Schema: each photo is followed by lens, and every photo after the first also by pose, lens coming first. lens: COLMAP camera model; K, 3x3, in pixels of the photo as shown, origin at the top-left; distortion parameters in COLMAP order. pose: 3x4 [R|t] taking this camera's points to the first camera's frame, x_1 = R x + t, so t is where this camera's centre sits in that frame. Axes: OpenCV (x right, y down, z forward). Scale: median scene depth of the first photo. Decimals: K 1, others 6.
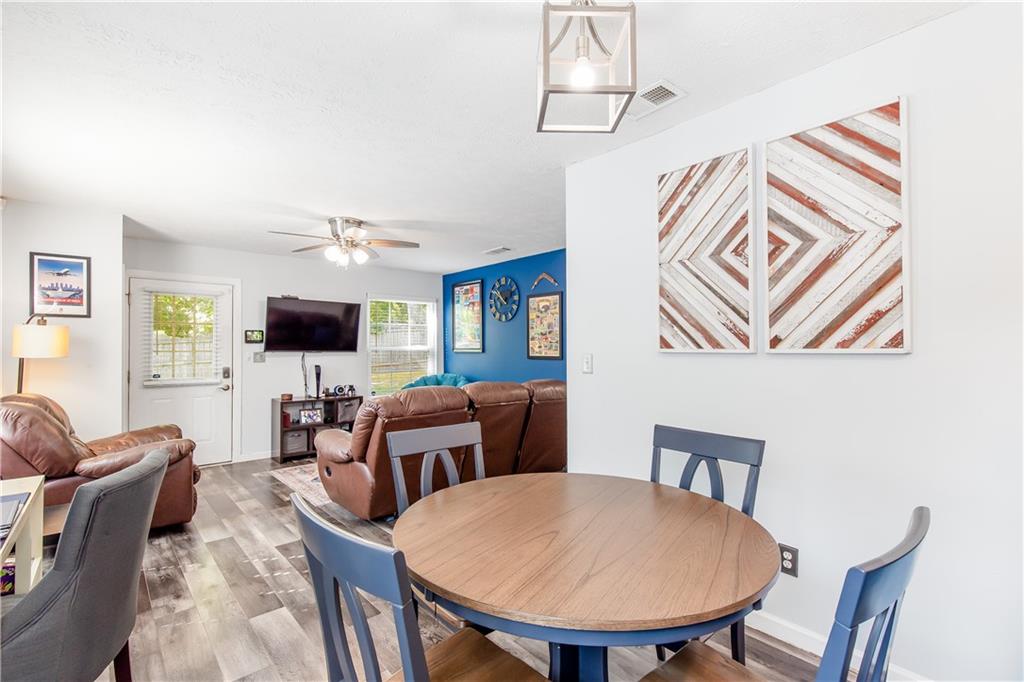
lens RADIAL K [[469.4, 0, 511.8], [0, 469.4, 341.2], [0, 0, 1]] dist [0.008167, -0.001117]
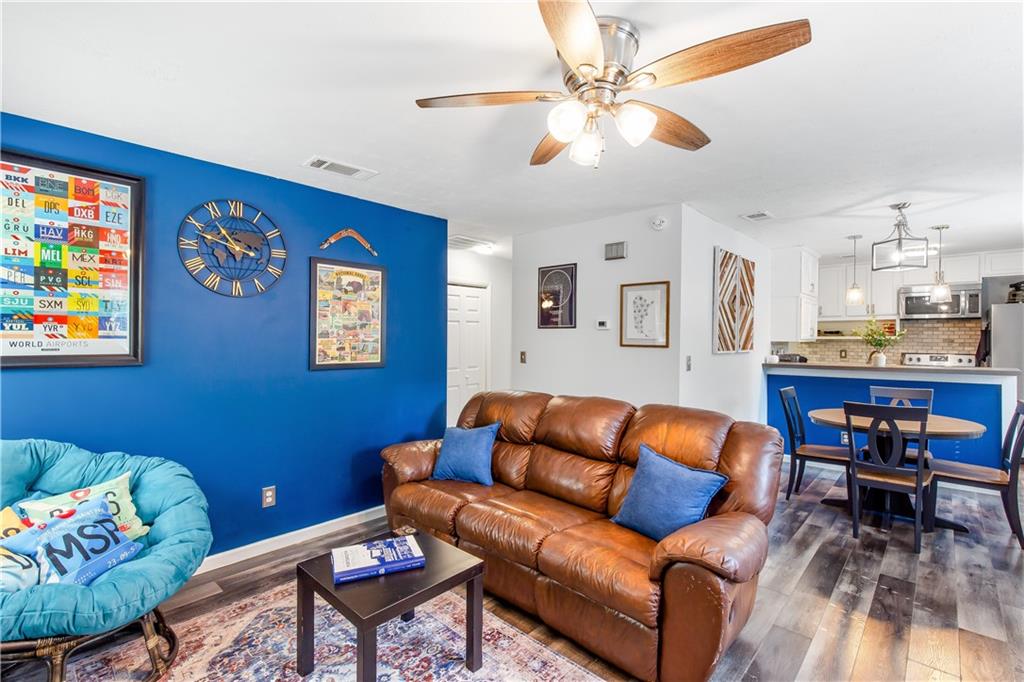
lens RADIAL K [[469.4, 0, 511.5], [0, 469.4, 339.1], [0, 0, 1]] dist [0.008167, -0.001117]
pose [[-0.106418, 0.001649, 0.994320, -0.933220], [-0.021269, 0.999766, -0.003934, -0.004103], [-0.994094, -0.021566, -0.106358, 1.403384]]
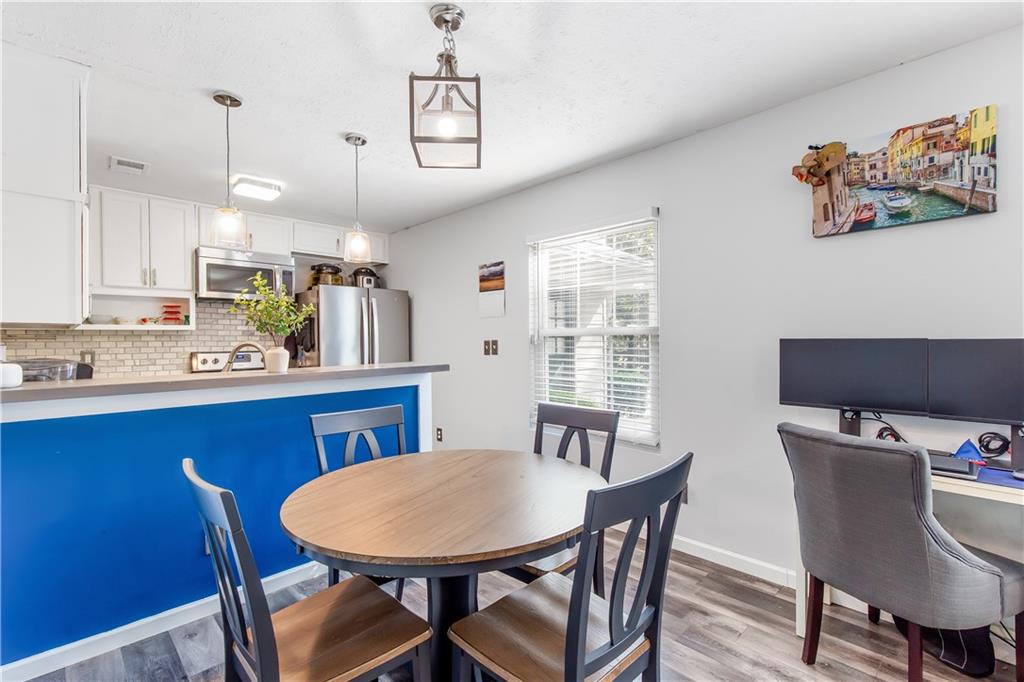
lens RADIAL K [[469.4, 0, 521.8], [0, 469.4, 346.2], [0, 0, 1]] dist [0.008167, -0.001117]
pose [[-0.997937, 0.018012, -0.061627, 0.013163], [0.018490, 0.999803, -0.007187, 0.019377], [0.061485, -0.008312, -0.998073, 0.904272]]
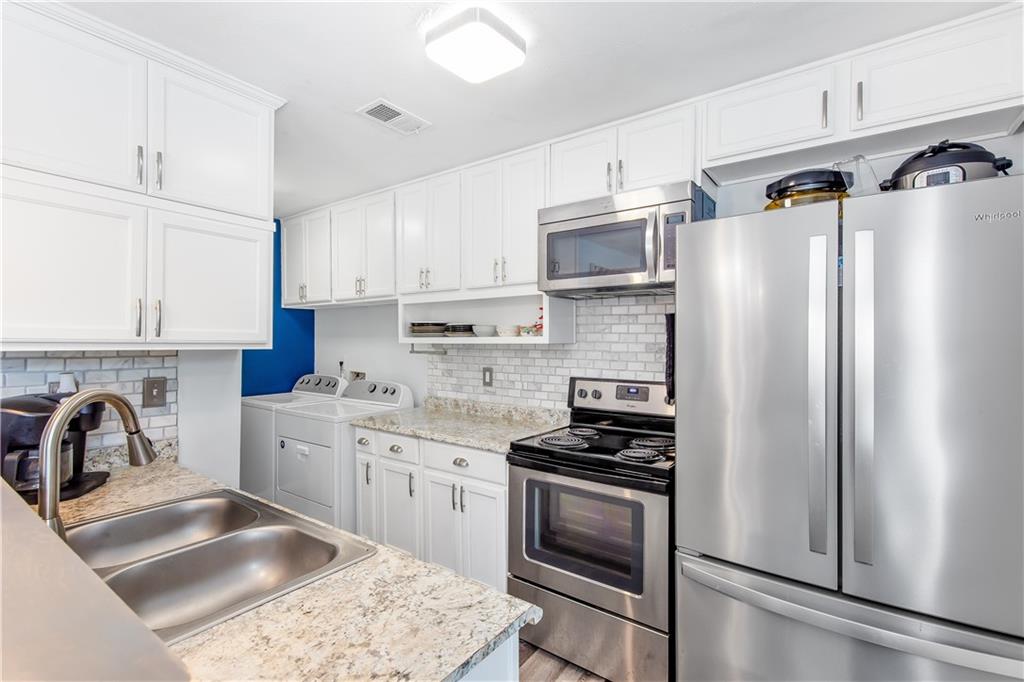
lens RADIAL K [[469.4, 0, 516.3], [0, 469.4, 346.8], [0, 0, 1]] dist [0.008167, -0.001117]
pose [[-0.223037, -0.004194, 0.974801, 0.042869], [-0.024912, 0.999689, -0.001398, -0.037046], [-0.974492, -0.024596, -0.223072, -0.096397]]
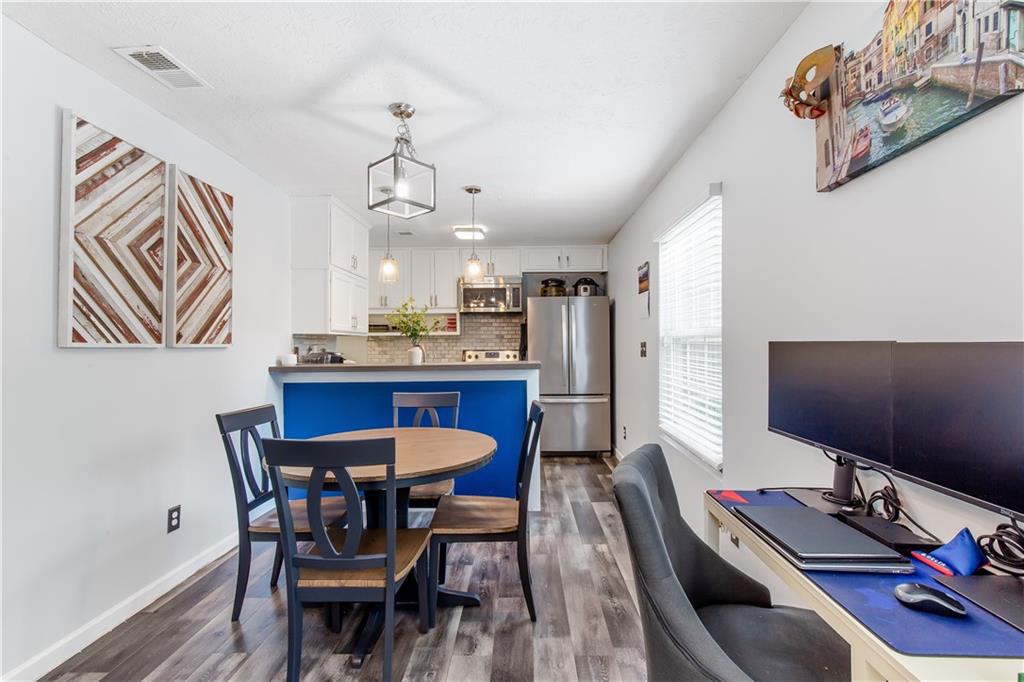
lens RADIAL K [[469.4, 0, 515.6], [0, 469.4, 346.5], [0, 0, 1]] dist [0.008167, -0.001117]
pose [[-0.738330, 0.009070, 0.674379, -0.535274], [-0.002288, 0.999870, -0.015953, 0.024612], [-0.674436, -0.013322, -0.738213, 0.796442]]
